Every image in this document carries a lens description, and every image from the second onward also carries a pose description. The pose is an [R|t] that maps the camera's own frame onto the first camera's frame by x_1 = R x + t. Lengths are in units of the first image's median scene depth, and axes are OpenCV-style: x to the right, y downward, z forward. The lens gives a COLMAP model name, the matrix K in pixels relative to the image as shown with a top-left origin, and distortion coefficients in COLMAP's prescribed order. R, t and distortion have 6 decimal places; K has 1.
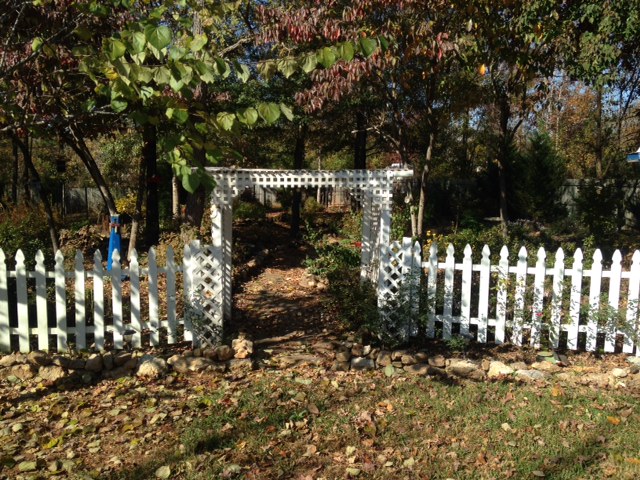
lens RADIAL K [[575.8, 0, 318.5], [0, 575.8, 238.0], [0, 0, 1]] dist [0.148811, -0.214634]
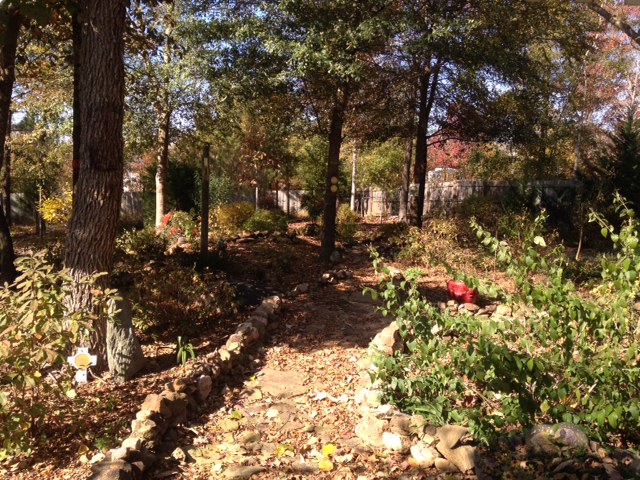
lens RADIAL K [[575.8, 0, 320.0], [0, 575.8, 240.0], [0, 0, 1]] dist [0.148811, -0.214634]
pose [[0.998967, 0.009685, -0.044404, -0.014498], [-0.010314, 0.999849, -0.013957, -0.011020], [0.044262, 0.014401, 0.998916, 0.241996]]
